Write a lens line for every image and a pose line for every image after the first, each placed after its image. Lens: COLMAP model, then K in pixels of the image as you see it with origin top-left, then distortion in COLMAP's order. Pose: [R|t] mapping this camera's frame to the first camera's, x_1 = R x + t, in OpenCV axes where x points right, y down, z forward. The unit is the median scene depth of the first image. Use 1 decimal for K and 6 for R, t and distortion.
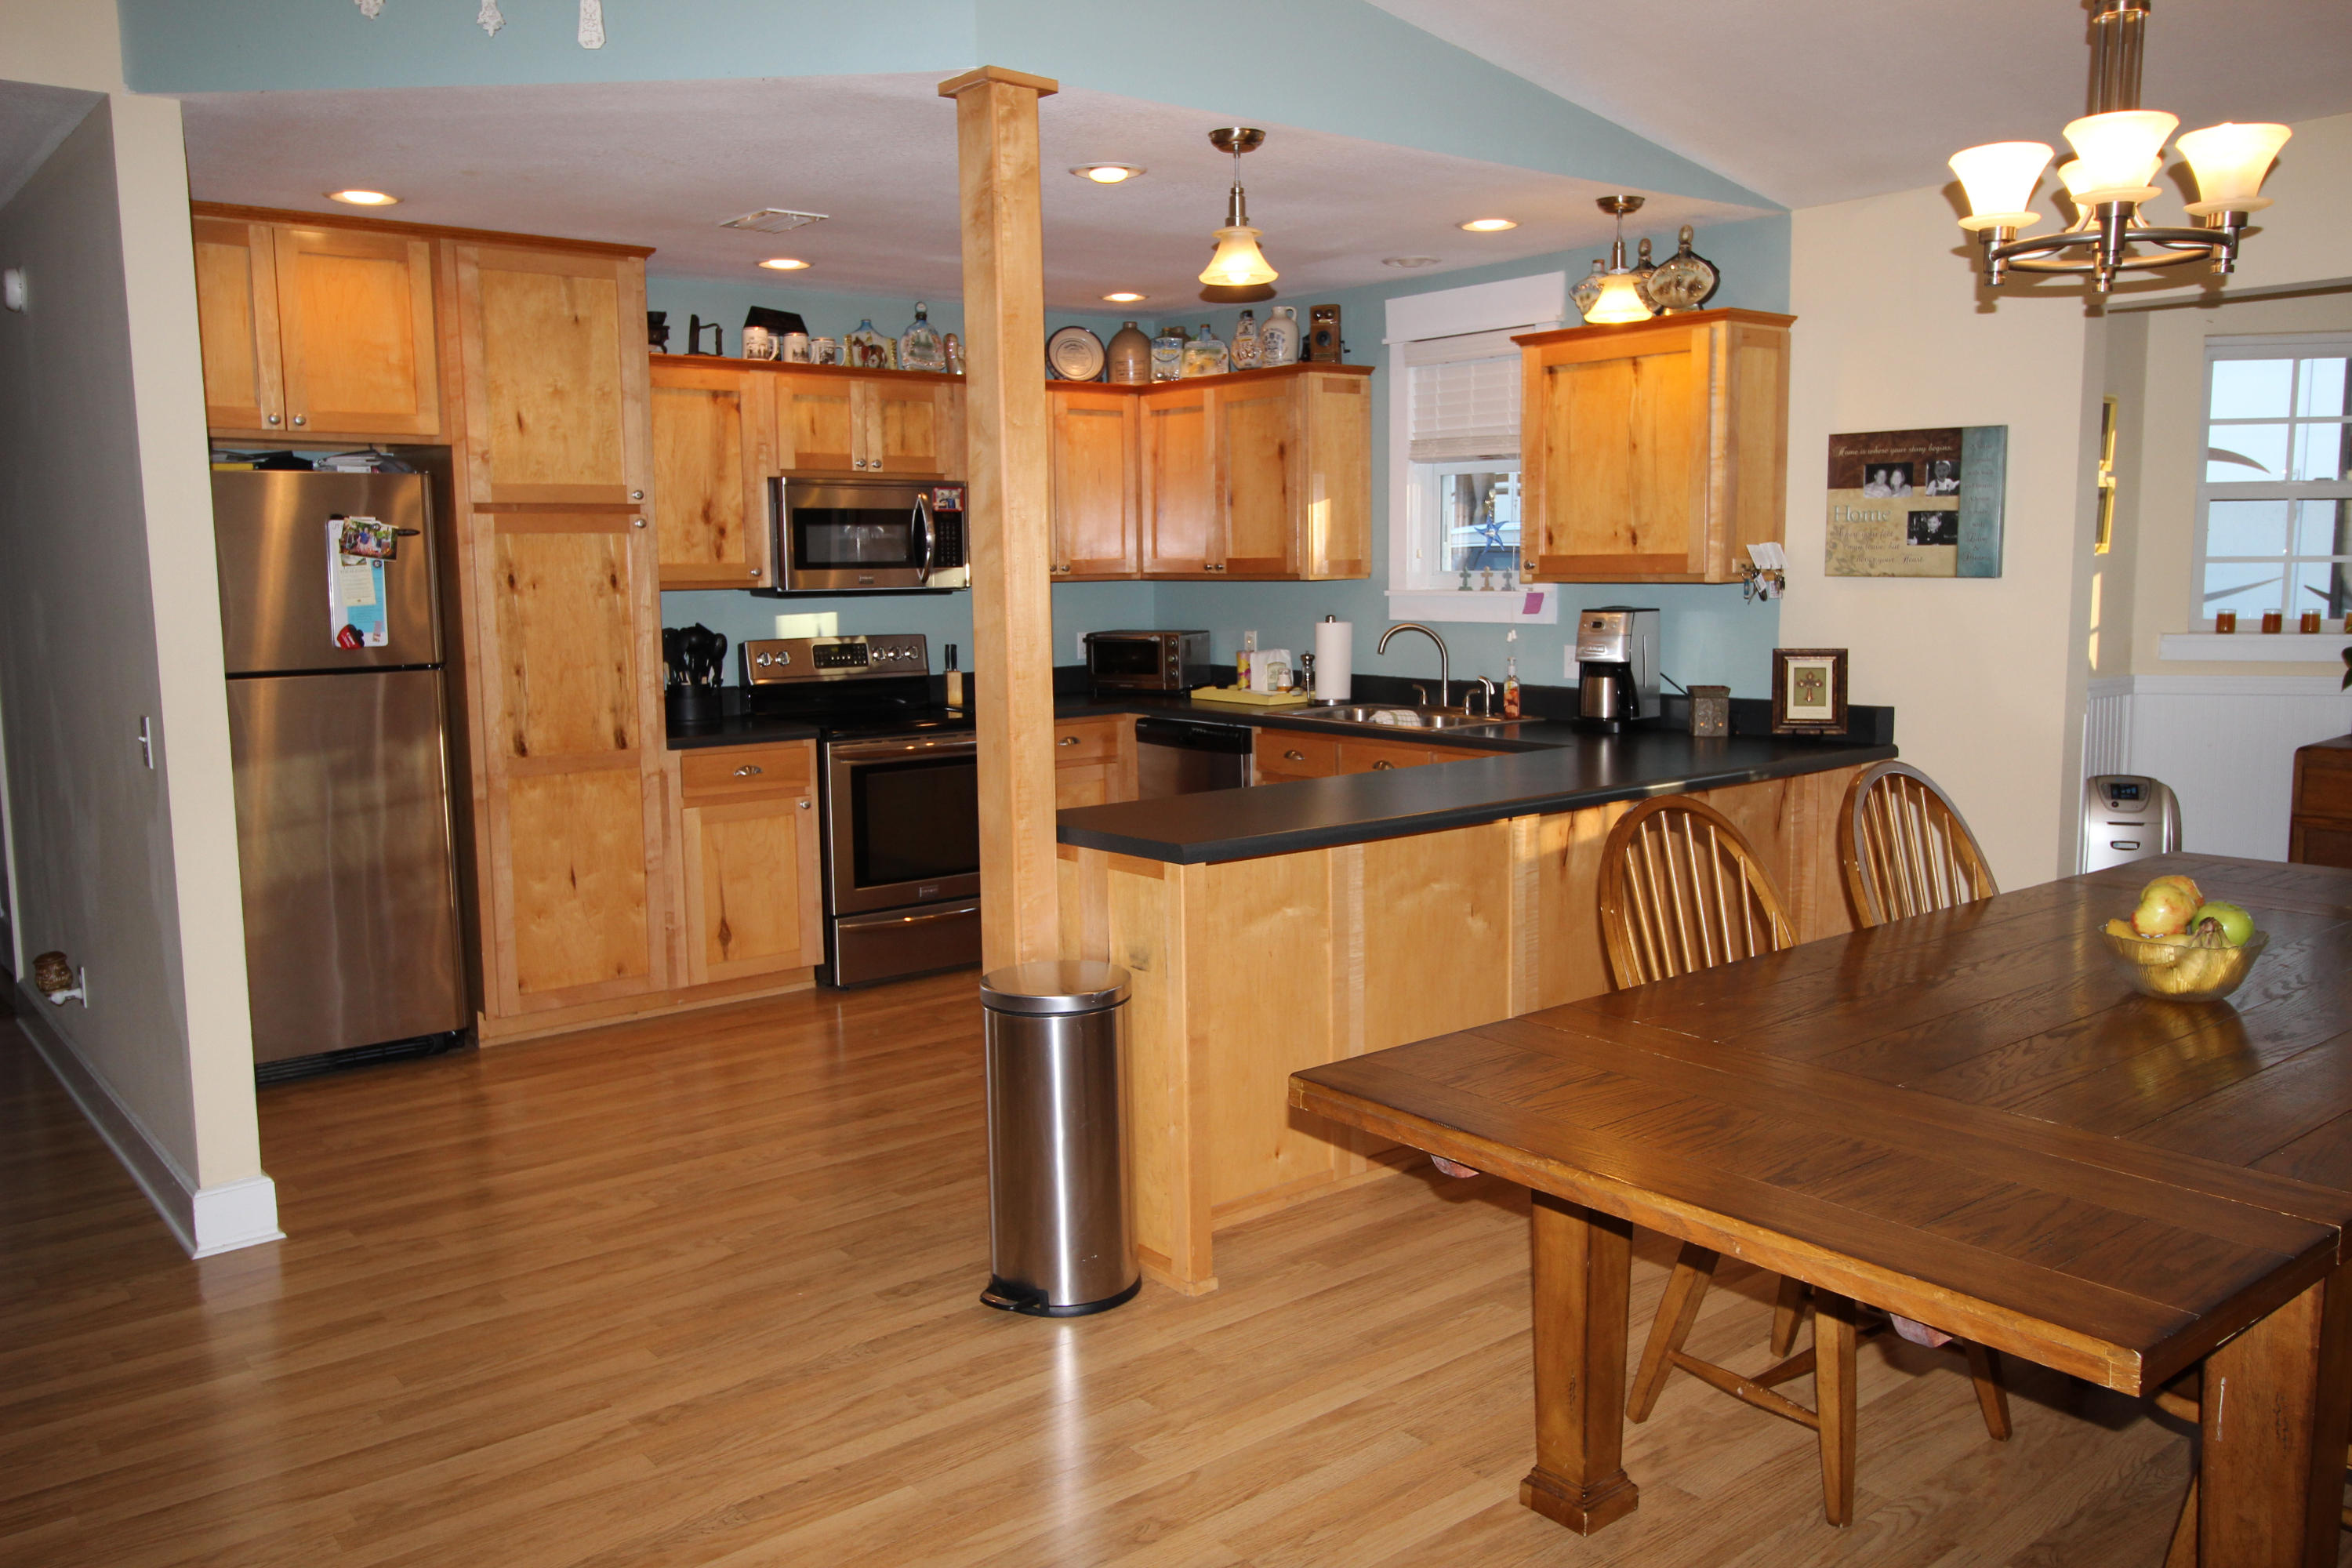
lens RADIAL K [[1774.8, 0, 1188.1], [0, 1774.8, 783.1], [0, 0, 1]] dist [-0.010246, -0.007243]
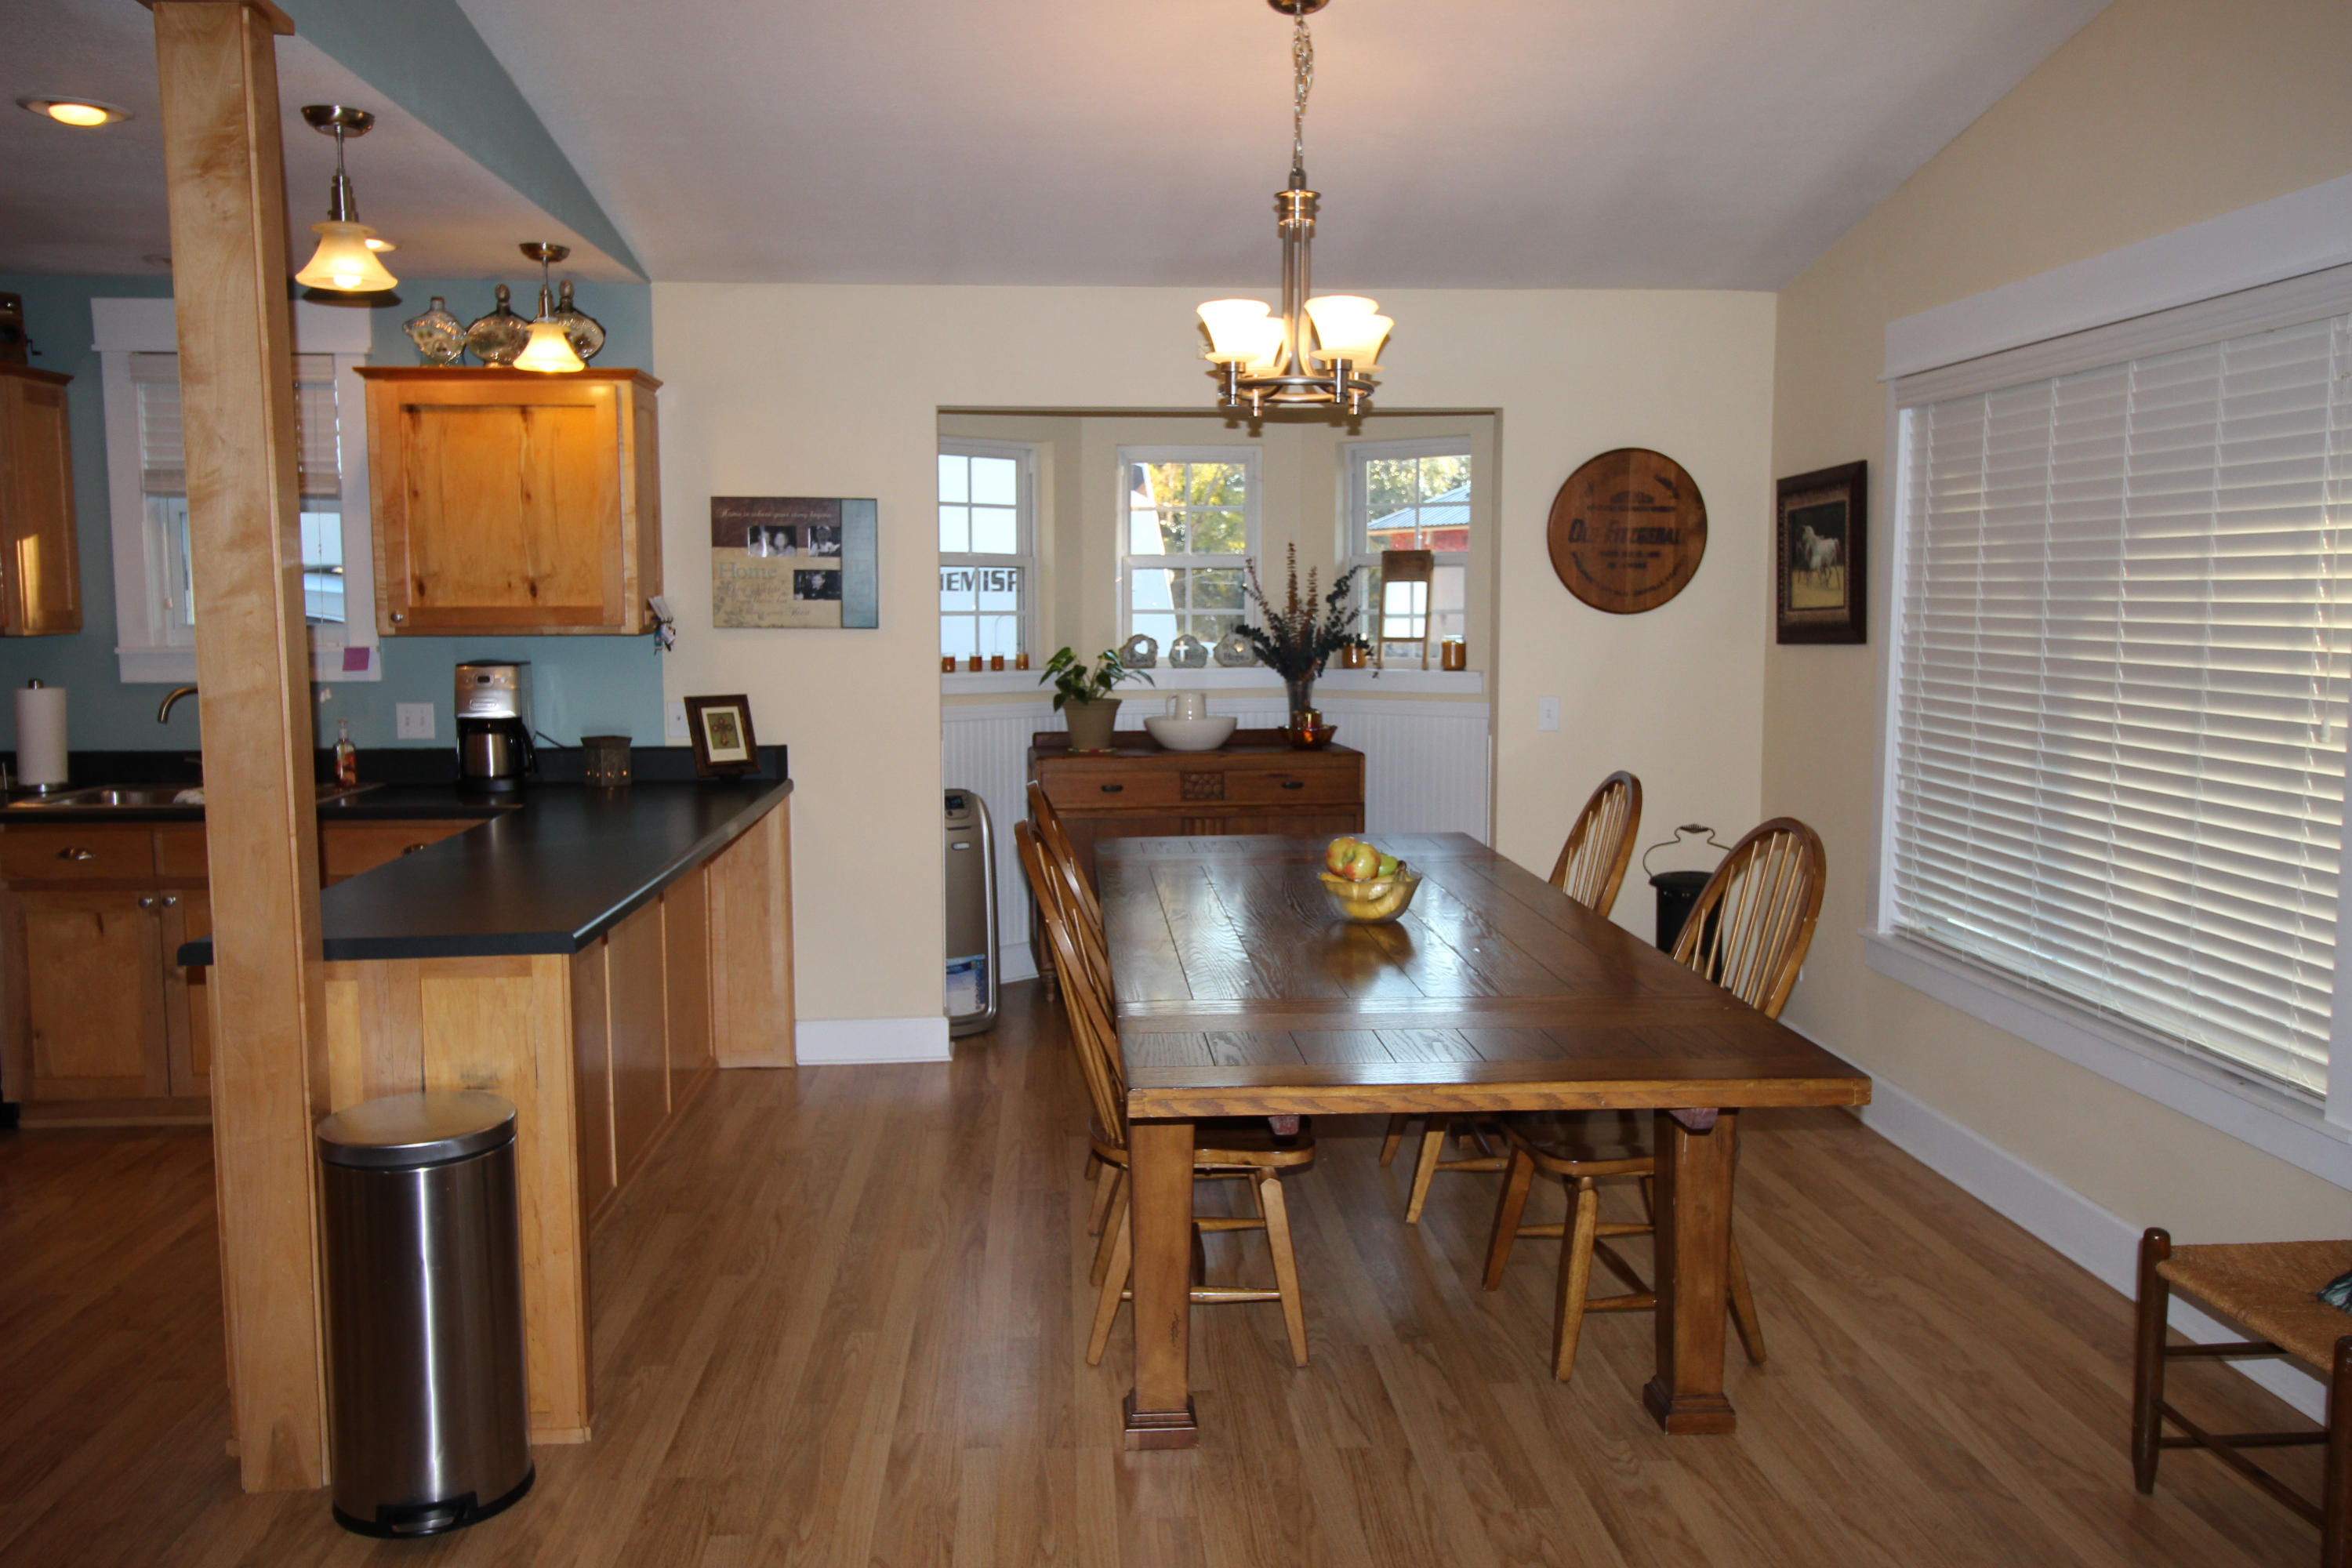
lens RADIAL K [[1774.8, 0, 1188.1], [0, 1774.8, 783.1], [0, 0, 1]] dist [-0.010246, -0.007243]
pose [[0.571862, -0.073131, 0.817084, -0.362891], [0.097133, 0.995048, 0.021078, -0.018333], [-0.814579, 0.067312, 0.576134, 0.156286]]
